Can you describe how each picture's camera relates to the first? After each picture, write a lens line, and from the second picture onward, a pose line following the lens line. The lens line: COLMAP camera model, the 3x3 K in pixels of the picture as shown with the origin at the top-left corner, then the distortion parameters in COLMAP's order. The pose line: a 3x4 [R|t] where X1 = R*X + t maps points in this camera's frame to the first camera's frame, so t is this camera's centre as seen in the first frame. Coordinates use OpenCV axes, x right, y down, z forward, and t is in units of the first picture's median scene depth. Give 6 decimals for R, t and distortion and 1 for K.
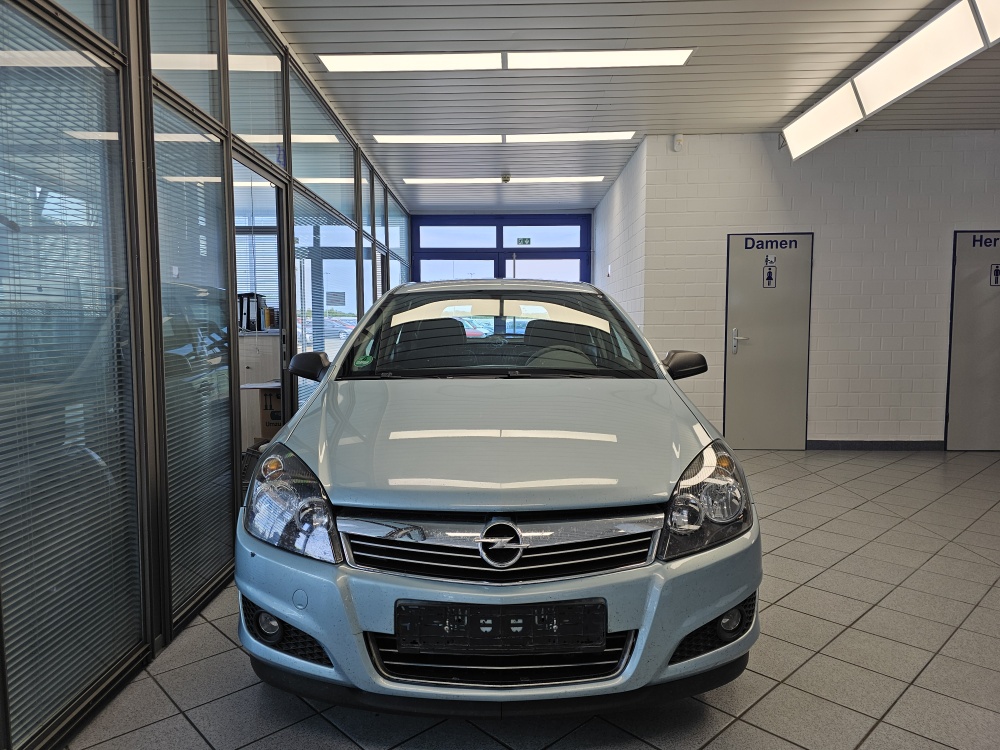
lens RADIAL K [[686.5, 0, 501.9], [0, 686.5, 375.8], [0, 0, 1]] dist [0.052108, -0.067600]
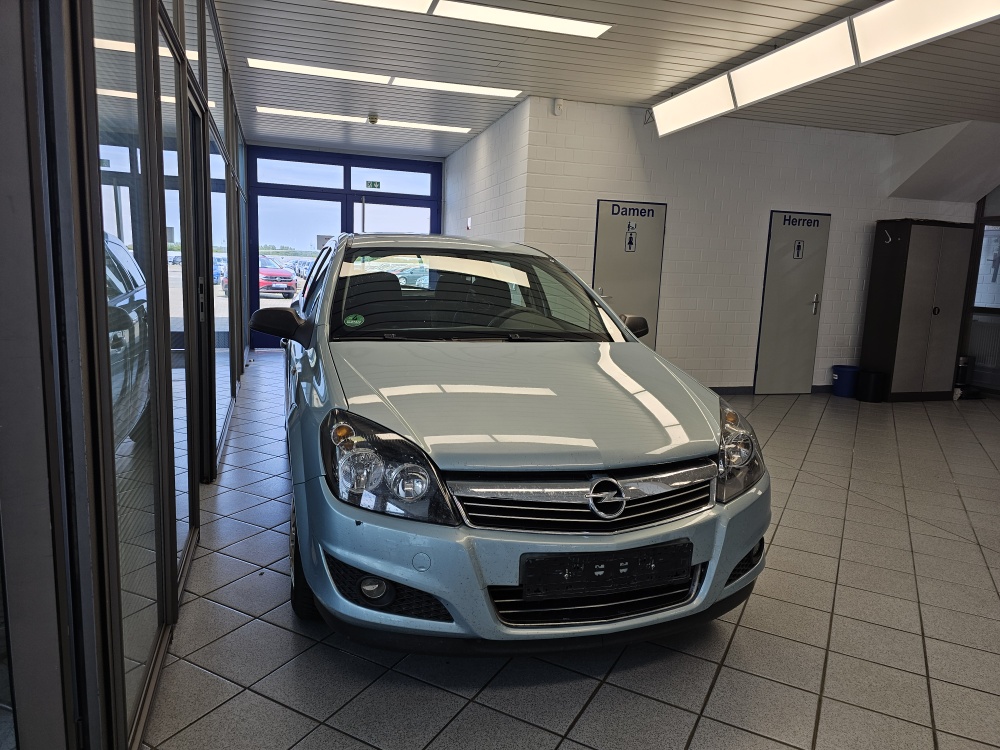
lens RADIAL K [[689.0, 0, 496.0], [0, 689.0, 374.3], [0, 0, 1]] dist [0.057879, -0.072420]
pose [[0.948543, -0.006147, 0.316590, -0.219861], [-0.019487, 0.996783, 0.077737, -0.016934], [-0.316049, -0.079906, 0.945372, 0.003610]]
